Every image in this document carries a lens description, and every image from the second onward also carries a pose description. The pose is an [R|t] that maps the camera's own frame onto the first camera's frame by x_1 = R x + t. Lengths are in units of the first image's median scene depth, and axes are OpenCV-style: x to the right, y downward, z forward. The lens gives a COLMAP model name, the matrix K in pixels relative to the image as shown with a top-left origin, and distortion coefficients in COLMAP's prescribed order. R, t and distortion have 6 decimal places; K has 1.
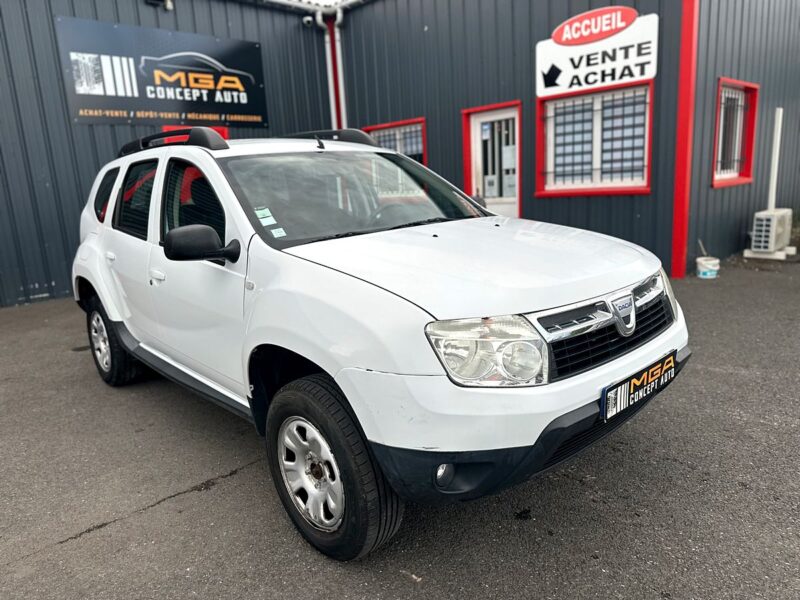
lens RADIAL K [[572.8, 0, 423.4], [0, 572.8, 301.3], [0, 0, 1]] dist [0.005715, 0.003250]
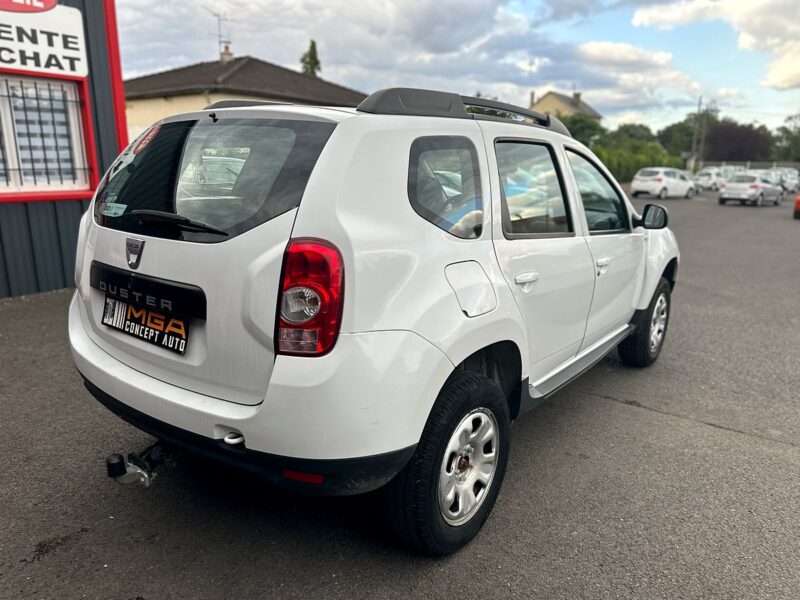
lens RADIAL K [[547.7, 0, 400.0], [0, 547.7, 300.0], [0, 0, 1]] dist [-0.024996, 0.004921]
pose [[-0.139037, -0.184156, 0.973013, -0.600683], [0.210382, 0.954635, 0.210740, -0.110728], [-0.967682, 0.234005, -0.093986, 0.645306]]
